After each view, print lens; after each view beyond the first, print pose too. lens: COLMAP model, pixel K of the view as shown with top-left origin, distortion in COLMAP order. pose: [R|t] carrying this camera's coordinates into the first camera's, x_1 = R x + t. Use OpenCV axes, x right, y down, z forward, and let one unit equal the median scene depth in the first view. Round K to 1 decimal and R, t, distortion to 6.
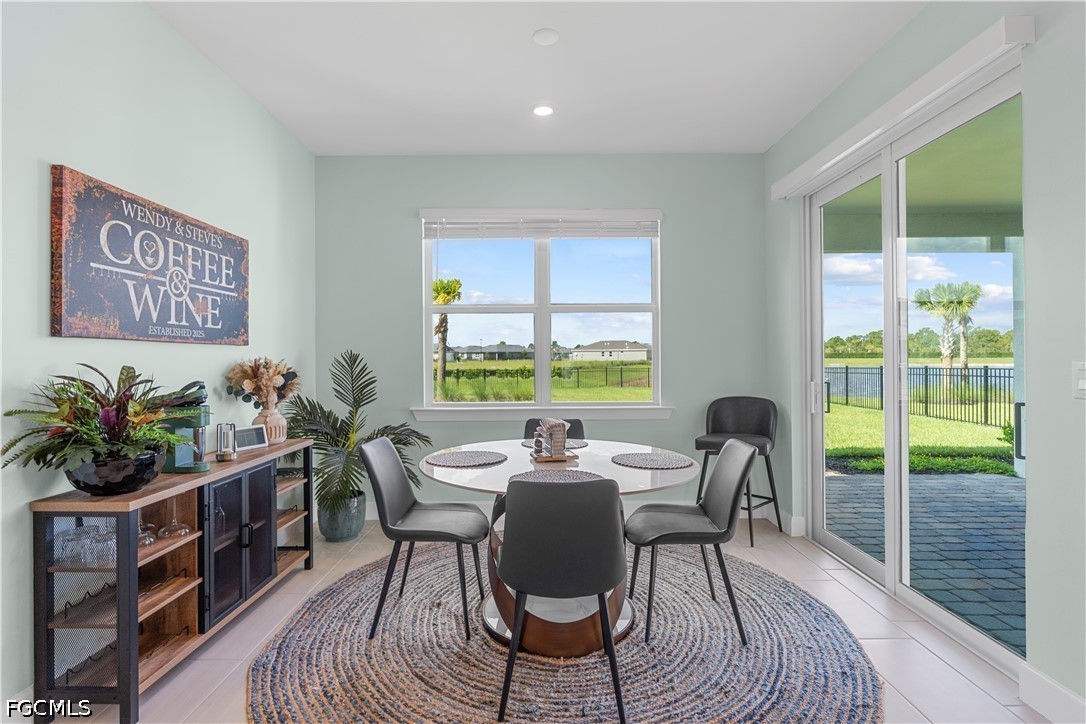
lens RADIAL K [[542.6, 0, 539.9], [0, 542.6, 357.4], [0, 0, 1]] dist [0.002278, 0.000708]
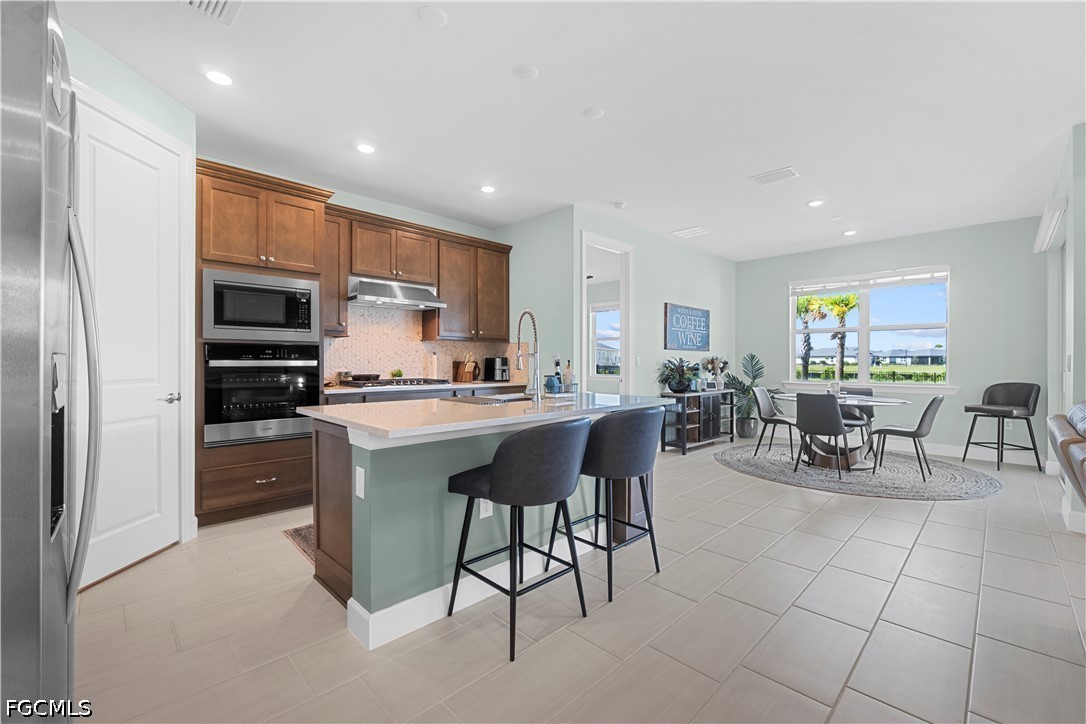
lens RADIAL K [[465.7, 0, 543.0], [0, 465.7, 362.0], [0, 0, 1]] dist [0.000983, 0.000054]
pose [[0.710389, 0.008363, -0.703760, 0.471960], [-0.006589, 0.999965, 0.005231, 0.023218], [0.703779, 0.000921, 0.710419, -1.162253]]
